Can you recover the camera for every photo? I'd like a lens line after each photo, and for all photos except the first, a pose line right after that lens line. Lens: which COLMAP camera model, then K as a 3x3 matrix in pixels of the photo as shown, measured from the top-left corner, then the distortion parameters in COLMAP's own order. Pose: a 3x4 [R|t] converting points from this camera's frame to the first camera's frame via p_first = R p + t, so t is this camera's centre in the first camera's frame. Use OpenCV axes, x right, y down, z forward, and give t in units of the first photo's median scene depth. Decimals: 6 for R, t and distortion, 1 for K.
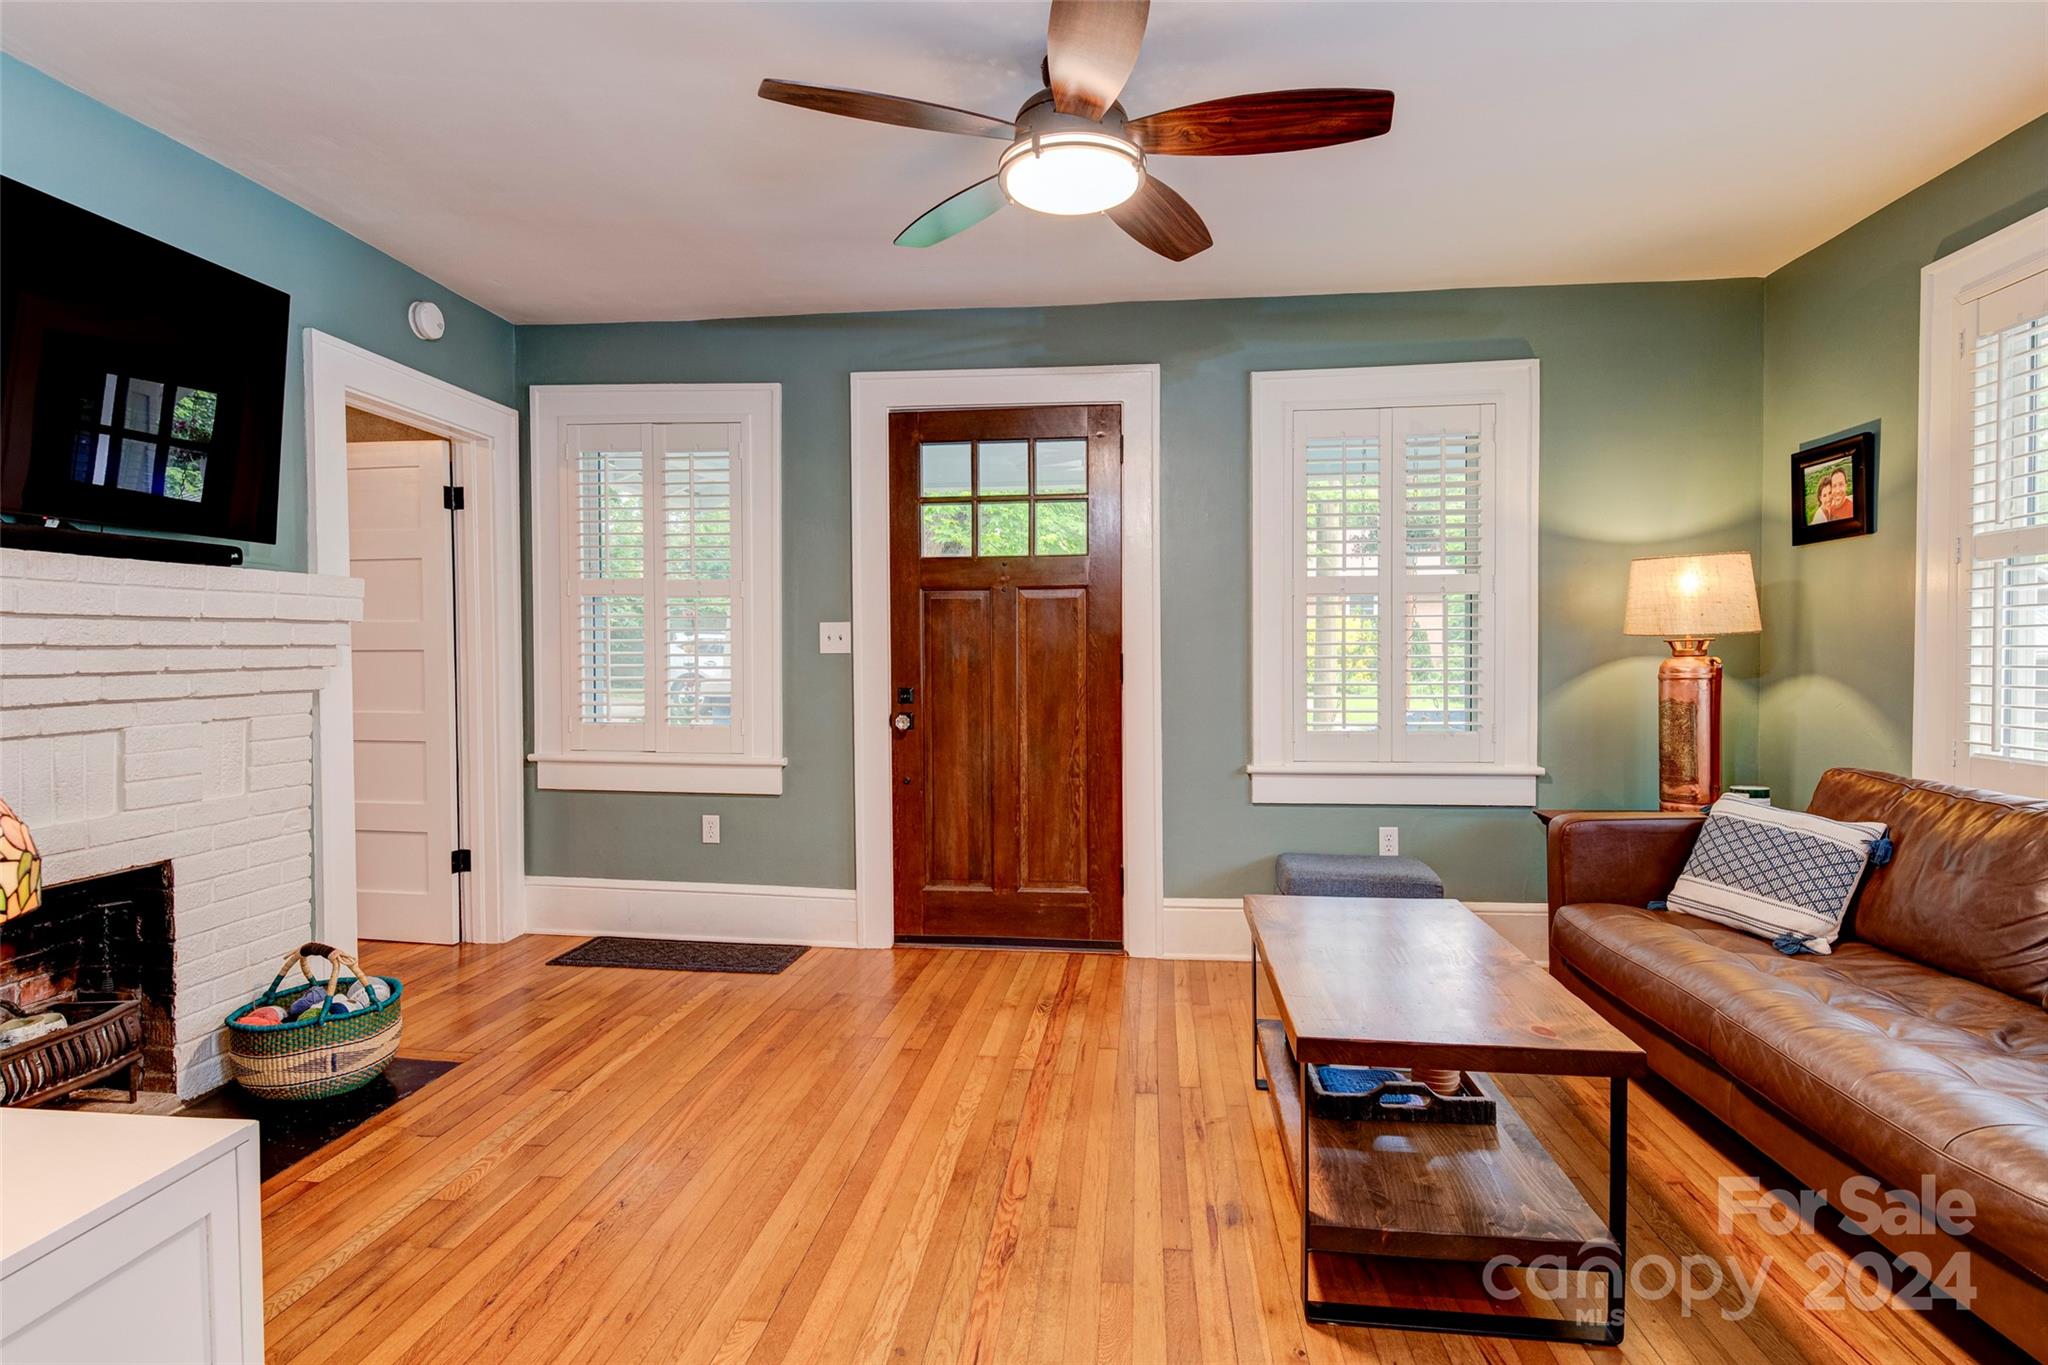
lens RADIAL K [[1017.6, 0, 1025.1], [0, 1017.6, 666.7], [0, 0, 1]] dist [0.007053, -0.002542]
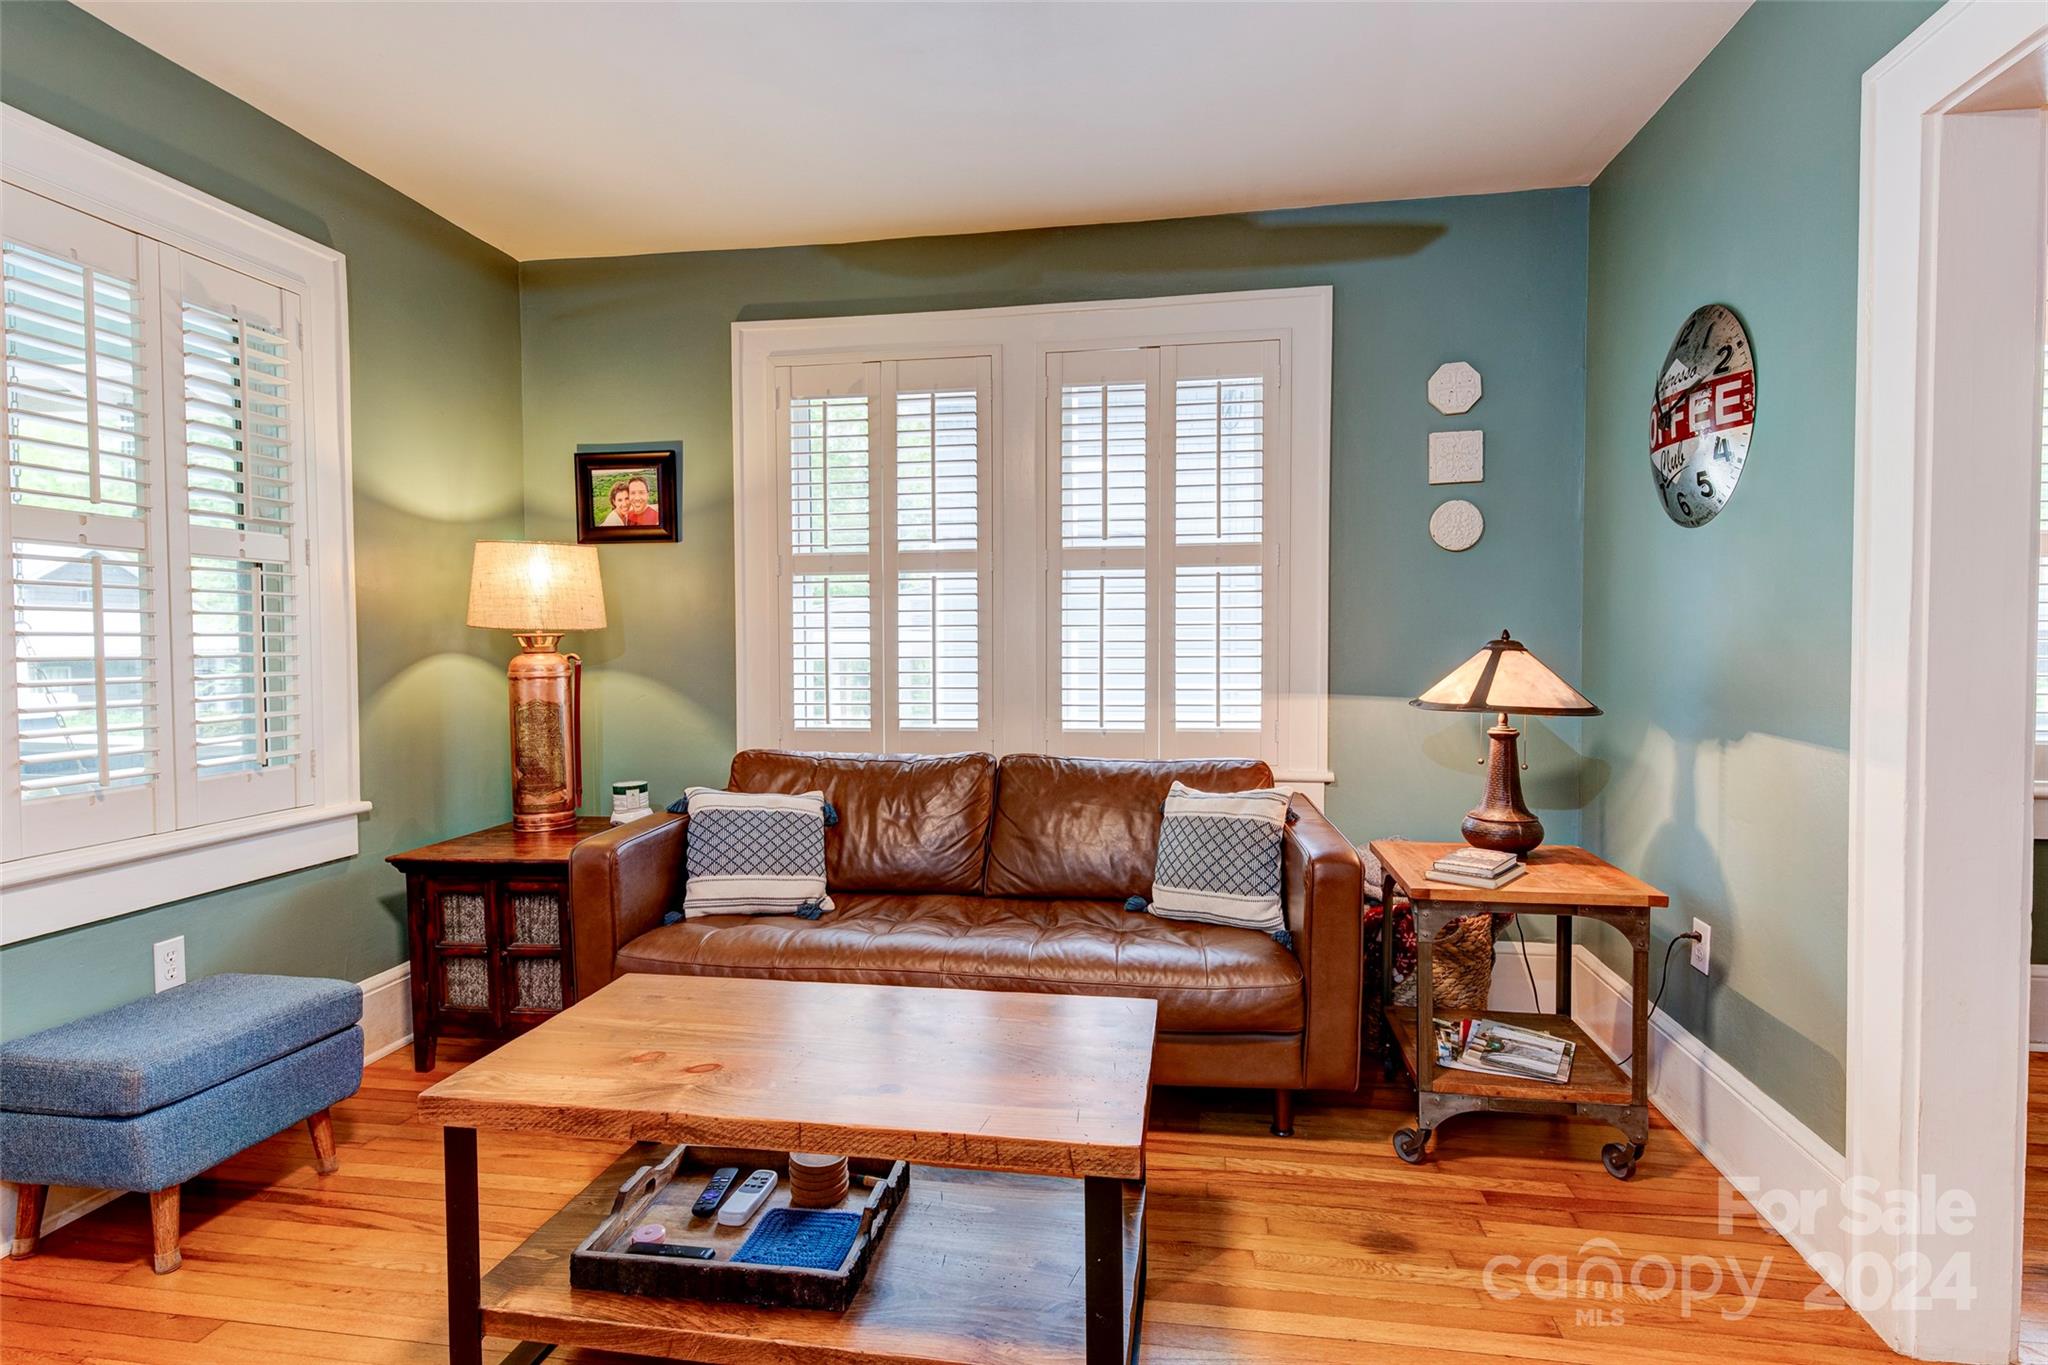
lens RADIAL K [[1017.6, 0, 1010.7], [0, 1017.6, 681.8], [0, 0, 1]] dist [0.007053, -0.002542]
pose [[0.034266, -0.031864, 0.998905, -0.246103], [0.018702, 0.999337, 0.031236, -0.005122], [-0.999238, 0.017612, 0.034839, 0.532786]]
